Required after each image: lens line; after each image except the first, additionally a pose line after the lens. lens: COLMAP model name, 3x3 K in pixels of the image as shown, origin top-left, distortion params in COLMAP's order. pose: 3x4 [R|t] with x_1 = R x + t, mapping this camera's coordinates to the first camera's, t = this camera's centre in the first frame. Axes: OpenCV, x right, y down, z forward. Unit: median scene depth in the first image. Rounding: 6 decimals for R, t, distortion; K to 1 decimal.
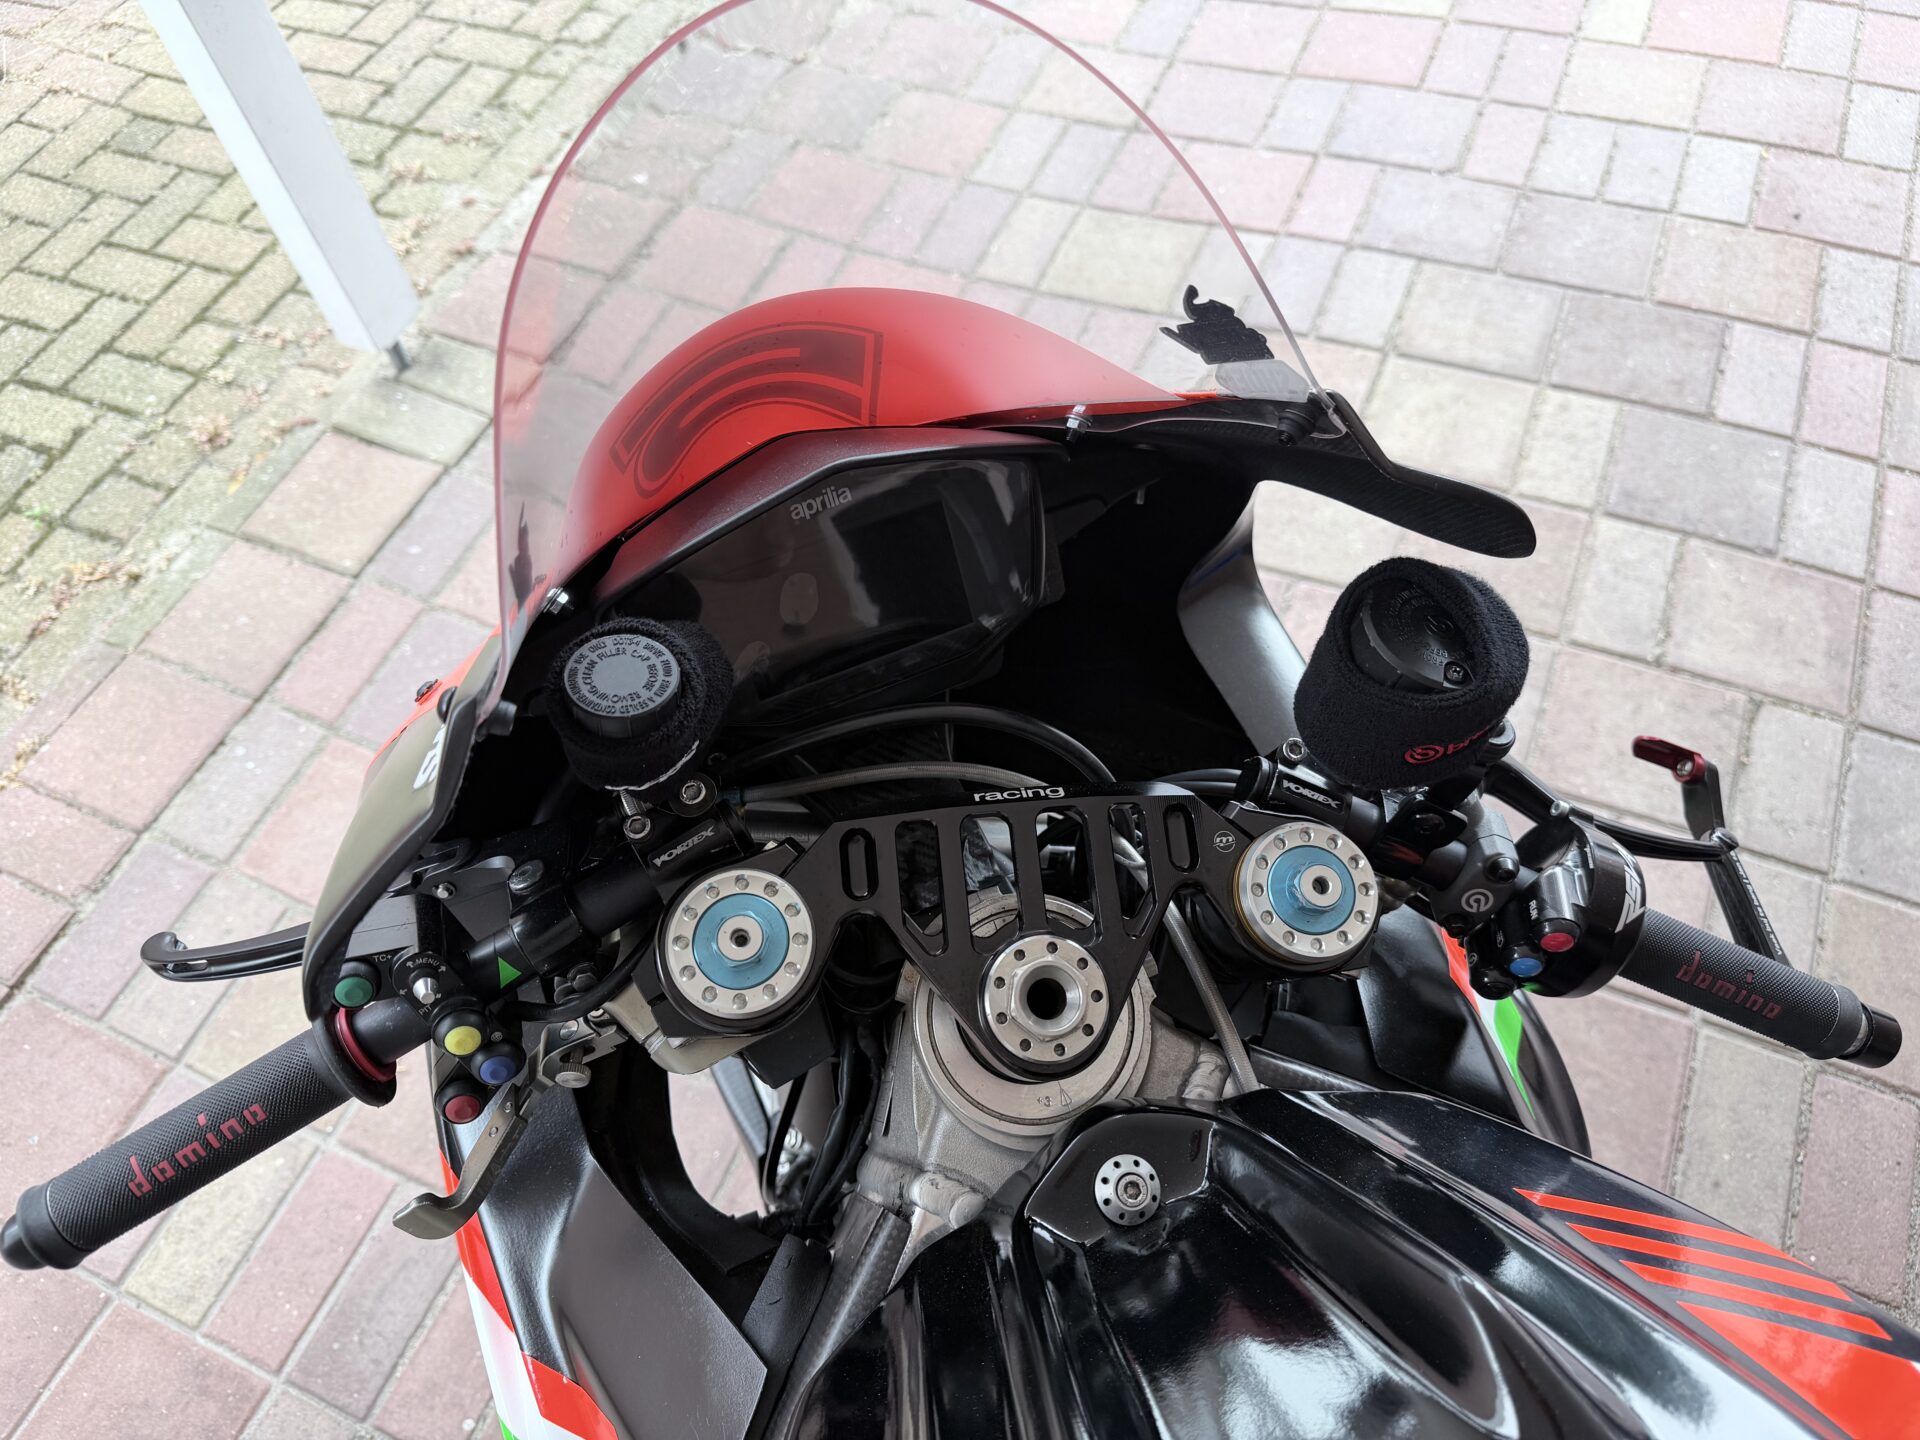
lens RADIAL K [[1336.4, 0, 953.6], [0, 1336.4, 668.9], [0, 0, 1]] dist [-0.055783, -0.001618]
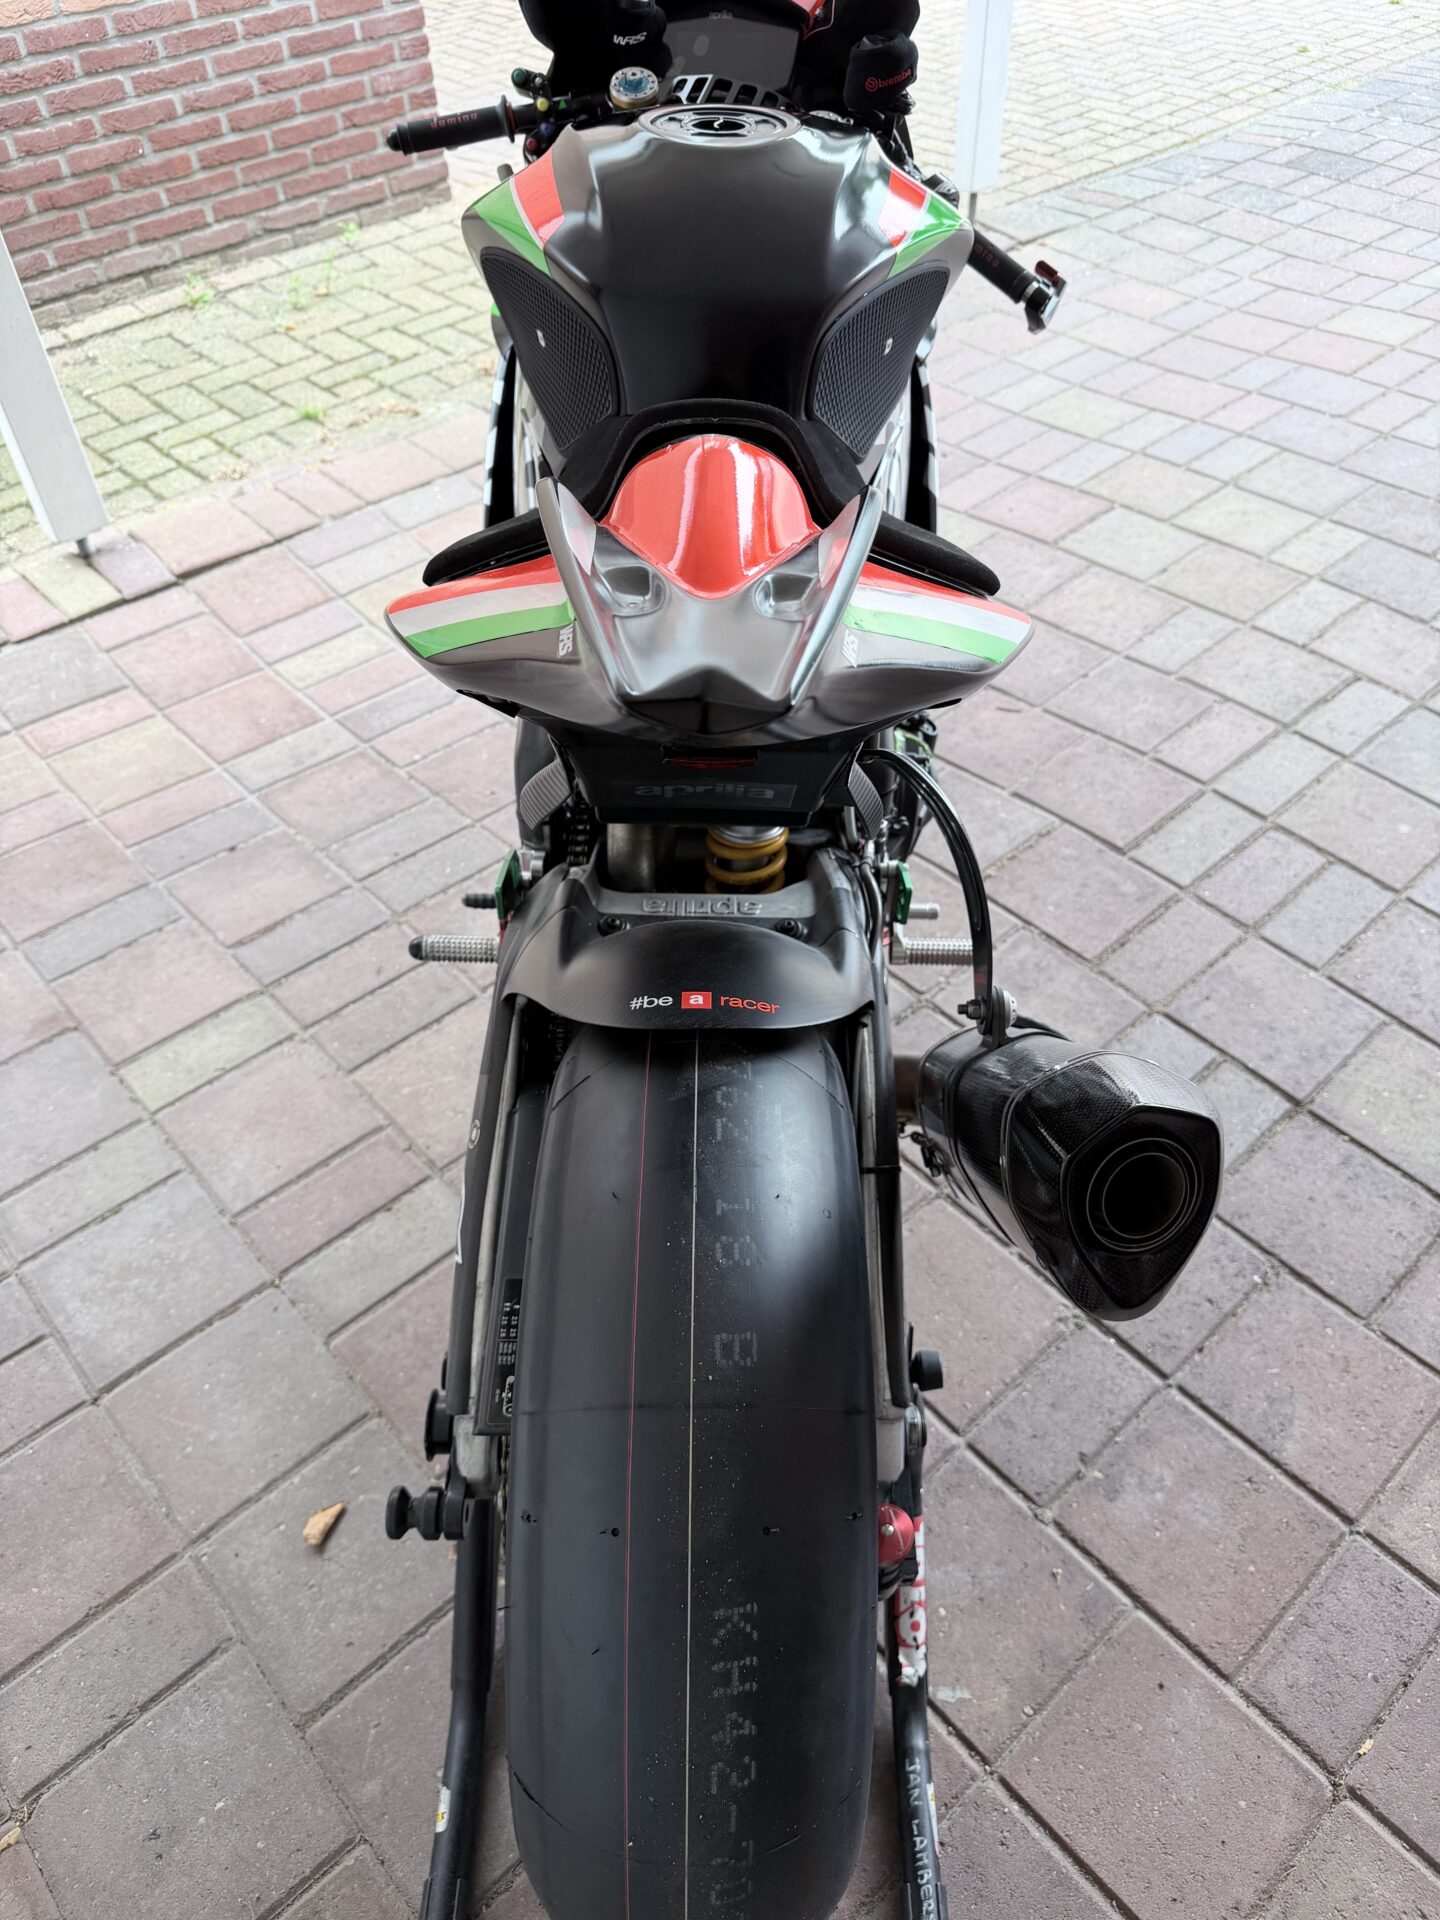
lens RADIAL K [[1336.4, 0, 720.0], [0, 1336.4, 960.0], [0, 0, 1]] dist [-0.055783, -0.001618]
pose [[0.903128, 0.337658, -0.265231, 0.354183], [-0.374100, 0.921971, -0.100098, 0.534817], [0.210736, 0.189625, 0.958975, -0.344913]]
